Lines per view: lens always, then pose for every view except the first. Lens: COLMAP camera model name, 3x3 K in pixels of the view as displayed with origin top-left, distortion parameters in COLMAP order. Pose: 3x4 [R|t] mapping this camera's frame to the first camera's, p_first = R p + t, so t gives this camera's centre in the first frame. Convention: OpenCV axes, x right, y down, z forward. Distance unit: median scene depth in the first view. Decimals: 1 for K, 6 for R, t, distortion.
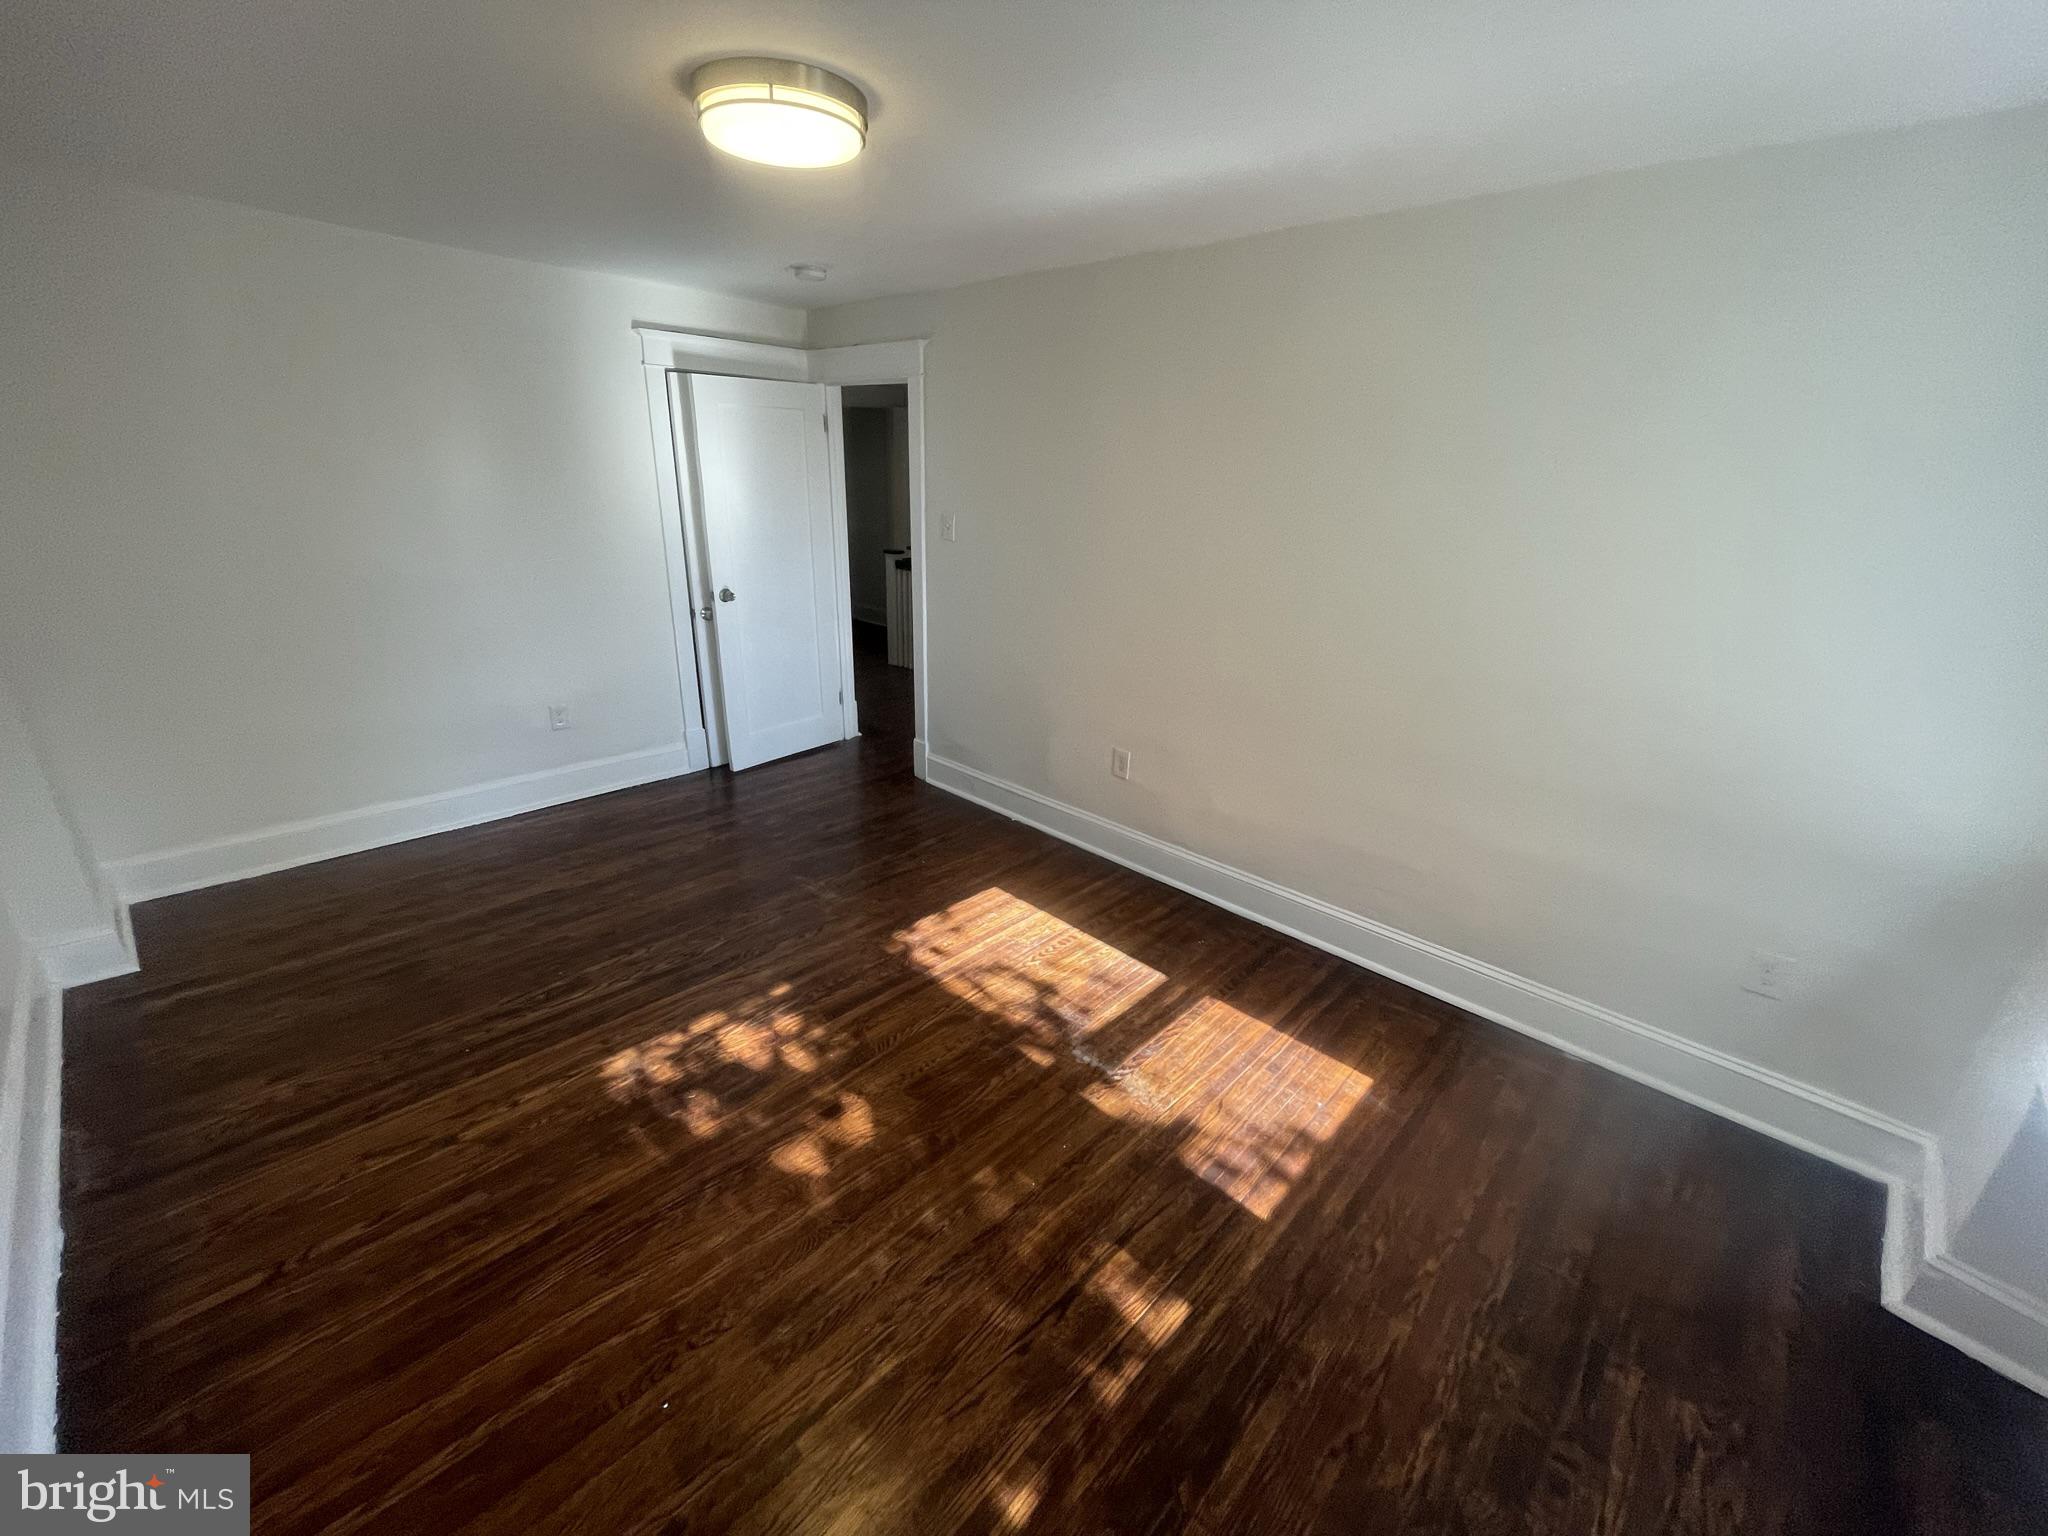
lens RADIAL K [[839.0, 0, 1026.2], [0, 839.0, 767.9], [0, 0, 1]] dist [-0.002923, -0.000073]
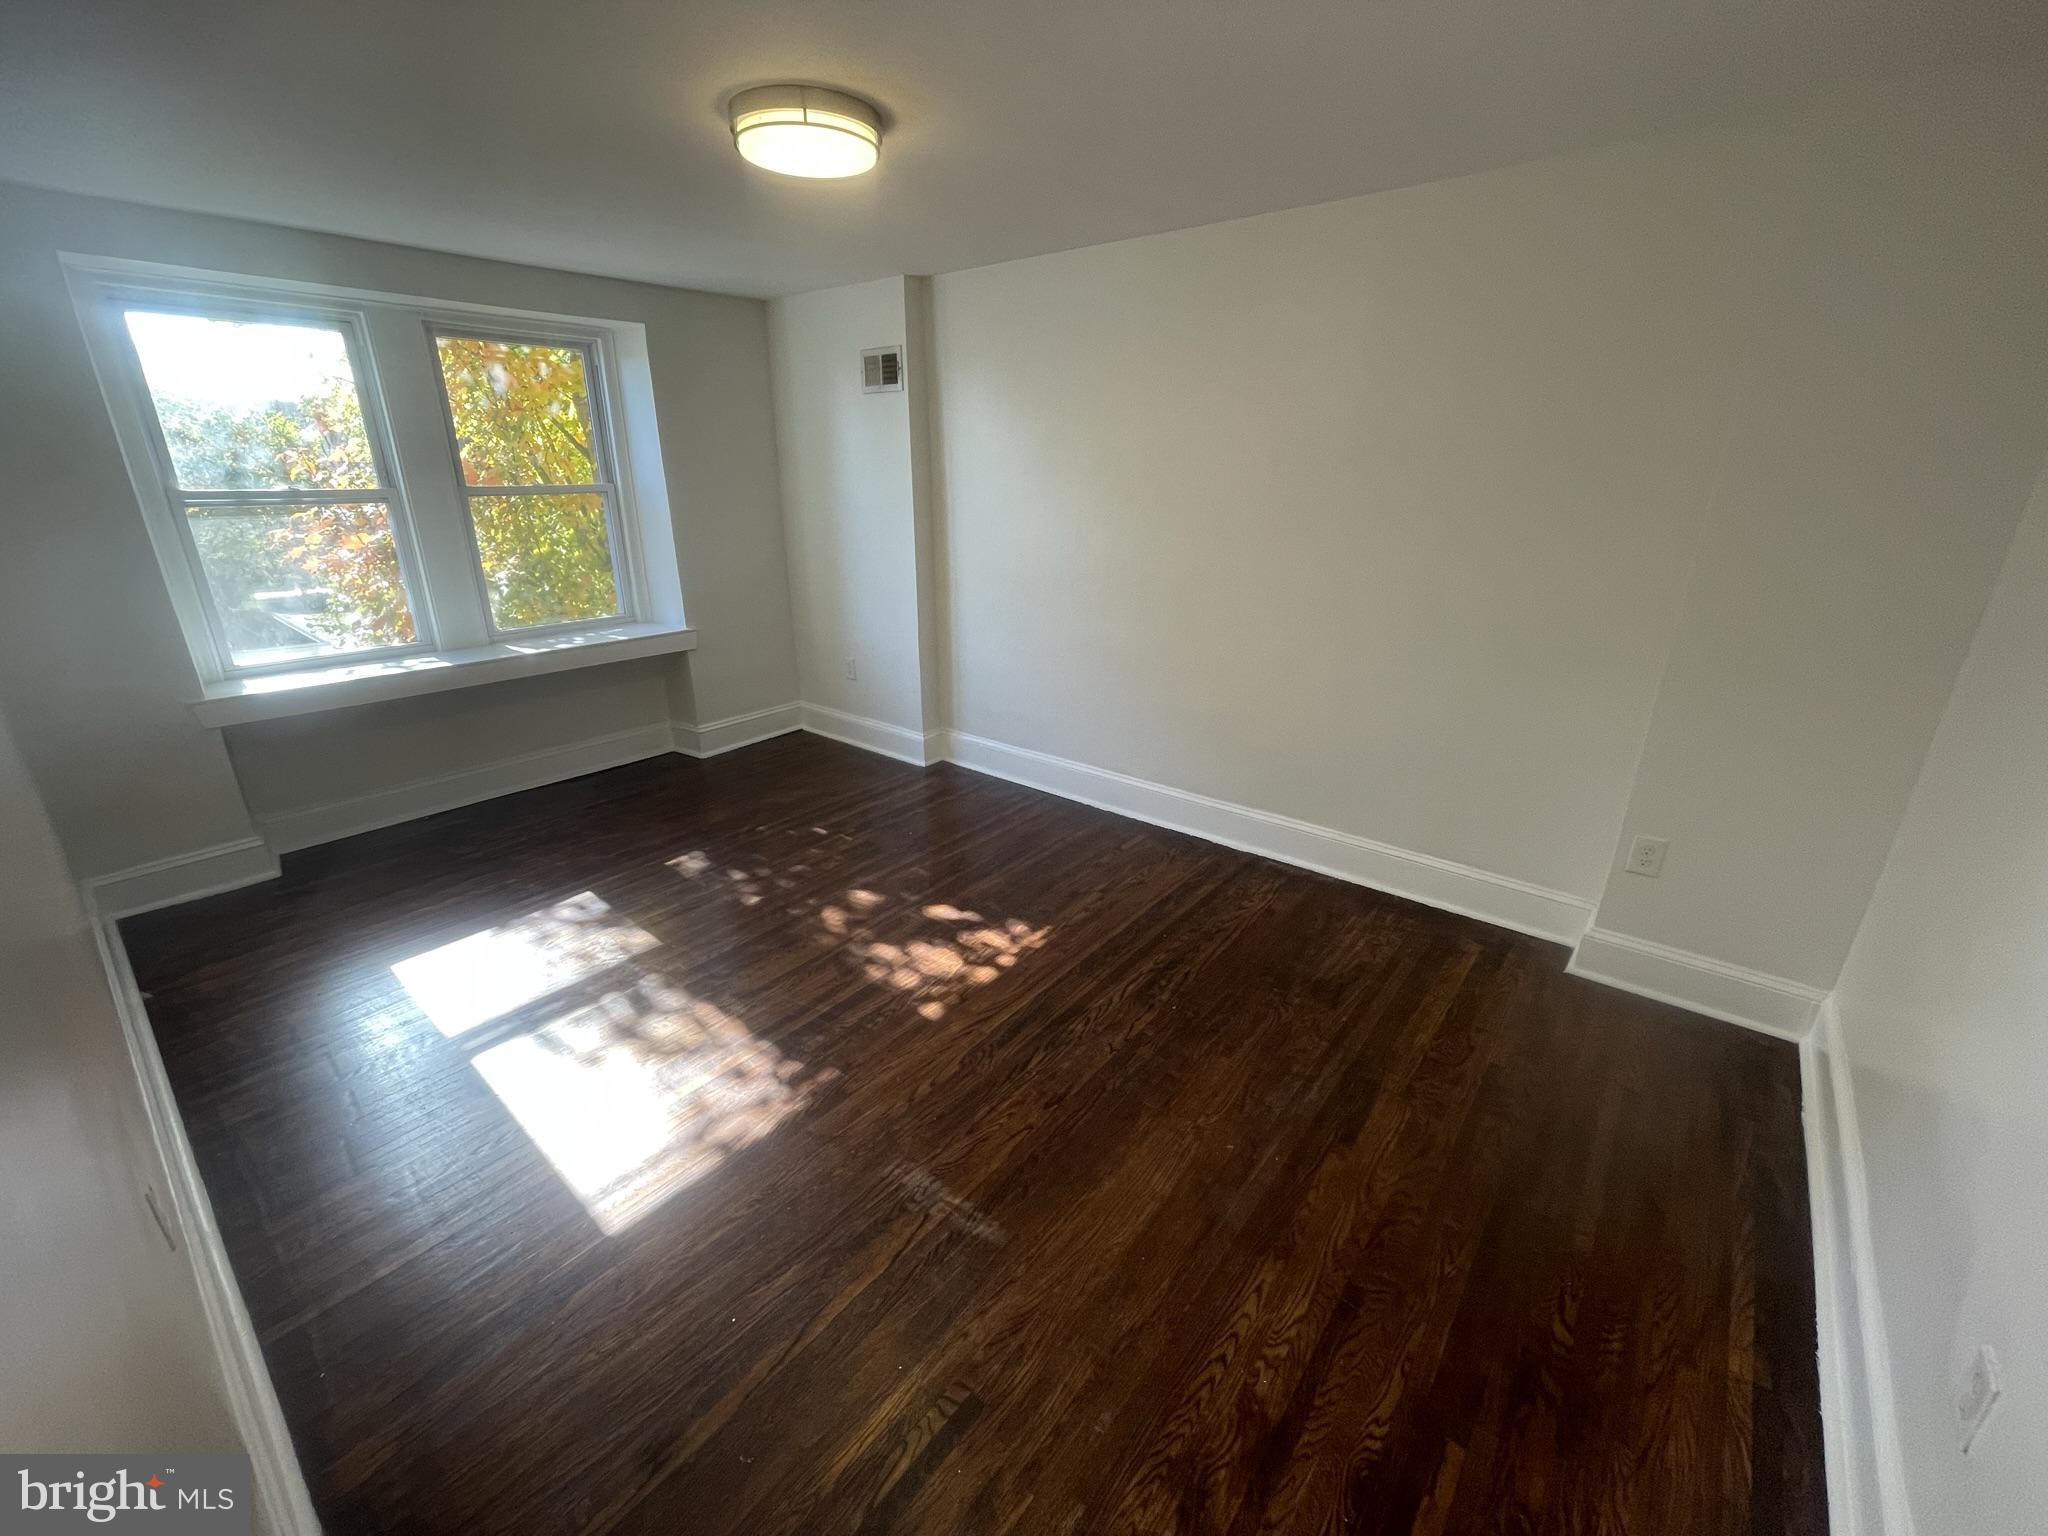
lens RADIAL K [[839.0, 0, 1016.1], [0, 839.0, 764.5], [0, 0, 1]] dist [-0.002923, -0.000073]
pose [[-0.996593, 0.003728, -0.082386, -0.333538], [-0.051427, 0.752866, 0.656162, -0.594954], [0.064472, 0.658164, -0.750109, 1.619785]]
